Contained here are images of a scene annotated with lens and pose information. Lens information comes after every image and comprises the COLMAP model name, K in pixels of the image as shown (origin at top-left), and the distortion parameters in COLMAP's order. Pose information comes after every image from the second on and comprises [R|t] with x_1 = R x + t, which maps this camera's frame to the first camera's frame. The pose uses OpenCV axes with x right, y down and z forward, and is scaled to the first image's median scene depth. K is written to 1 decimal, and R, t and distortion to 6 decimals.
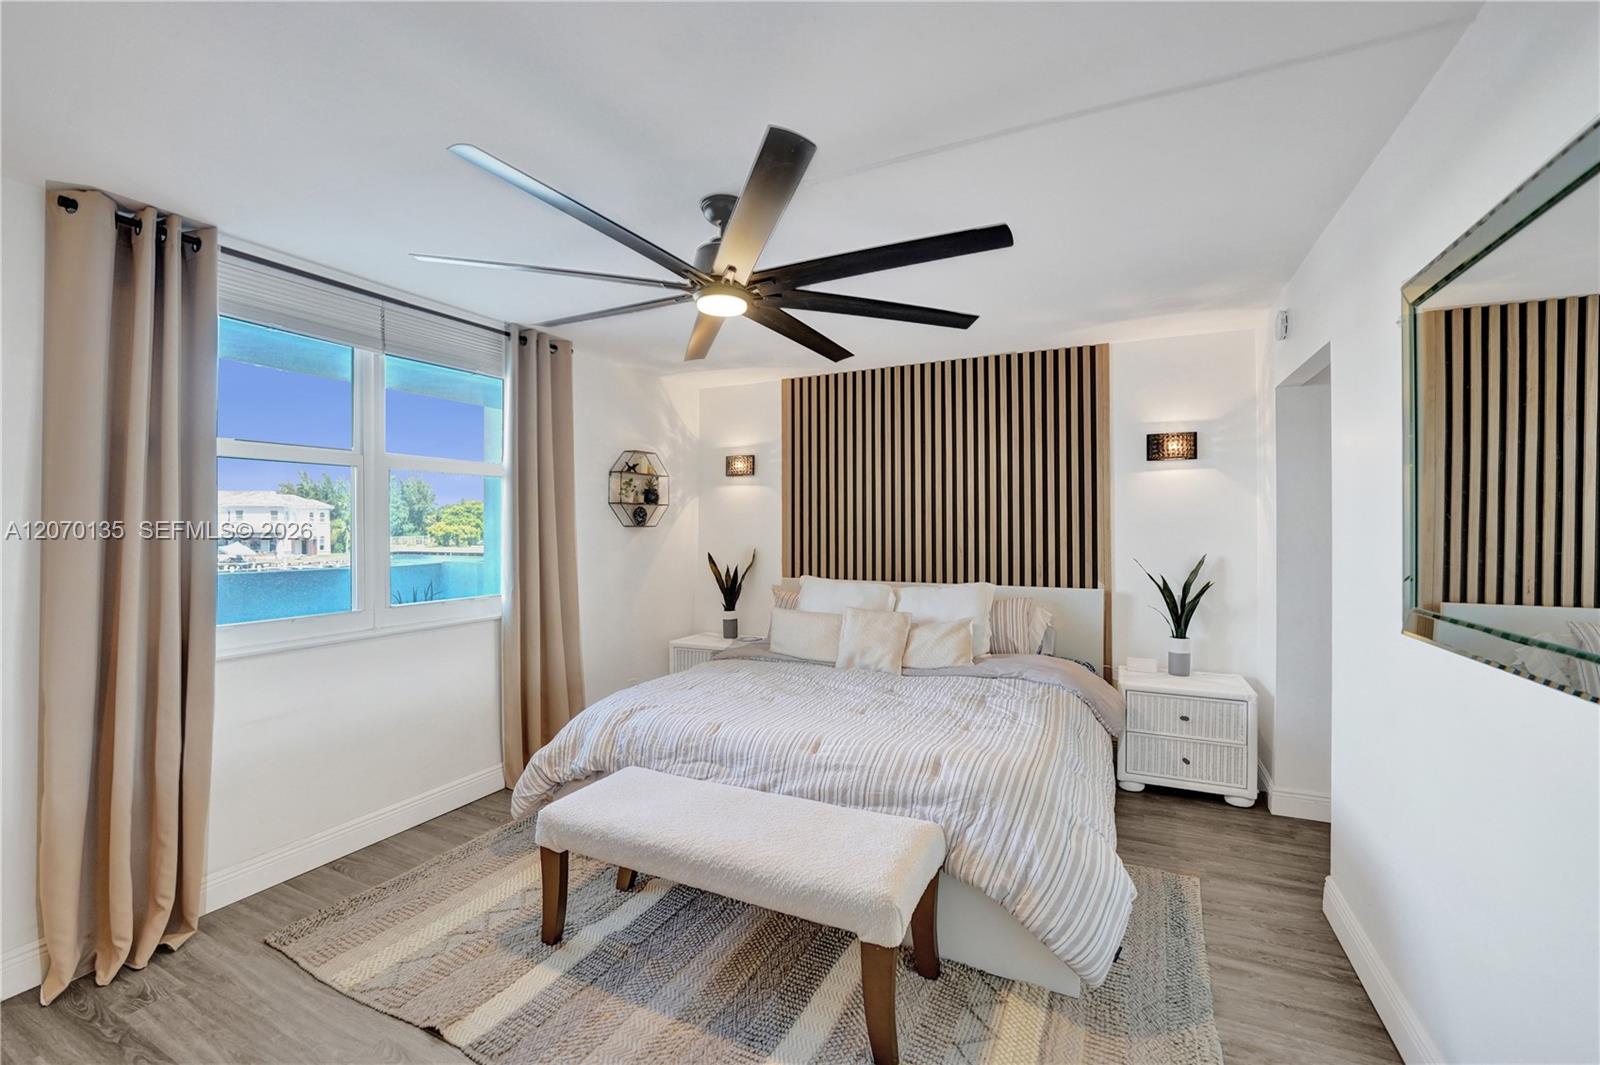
lens RADIAL K [[659.6, 0, 797.5], [0, 659.6, 526.3], [0, 0, 1]] dist [-0.023648, 0.001071]
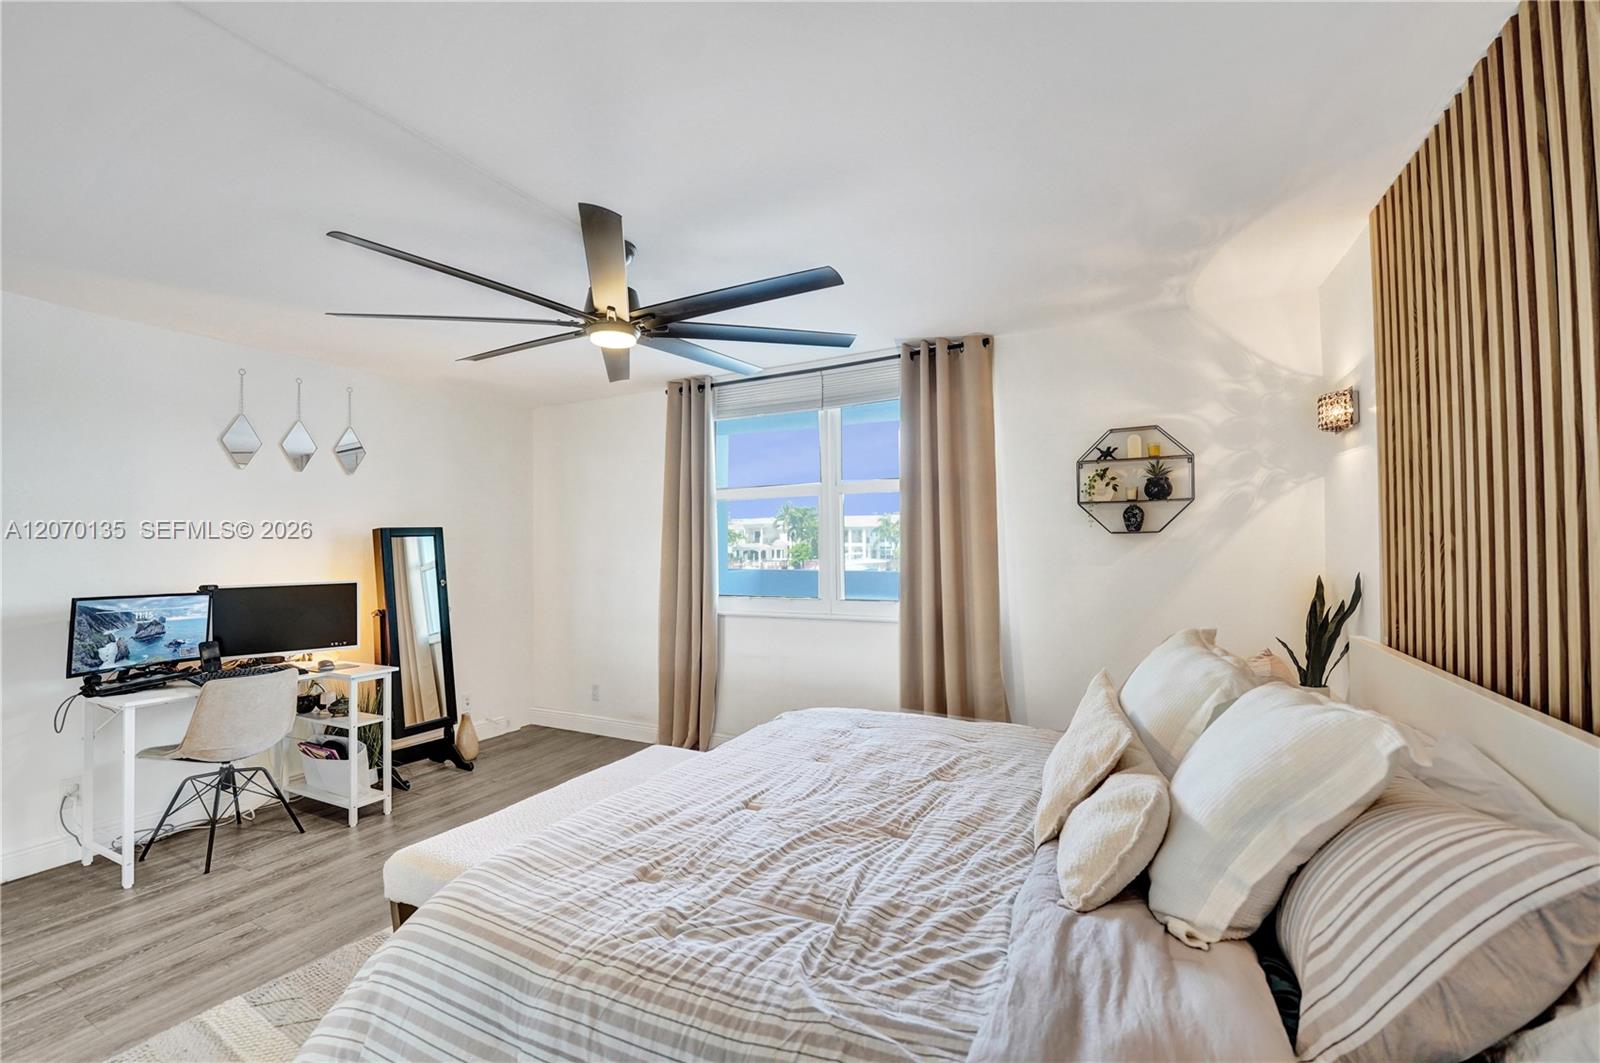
lens RADIAL K [[668.7, 0, 798.0], [0, 668.7, 525.3], [0, 0, 1]] dist [-0.009002, 0.000292]
pose [[-0.029189, -0.023323, -0.999302, 0.648150], [0.009199, 0.999679, -0.023601, 0.008342], [0.999532, -0.009881, -0.028965, 0.856957]]
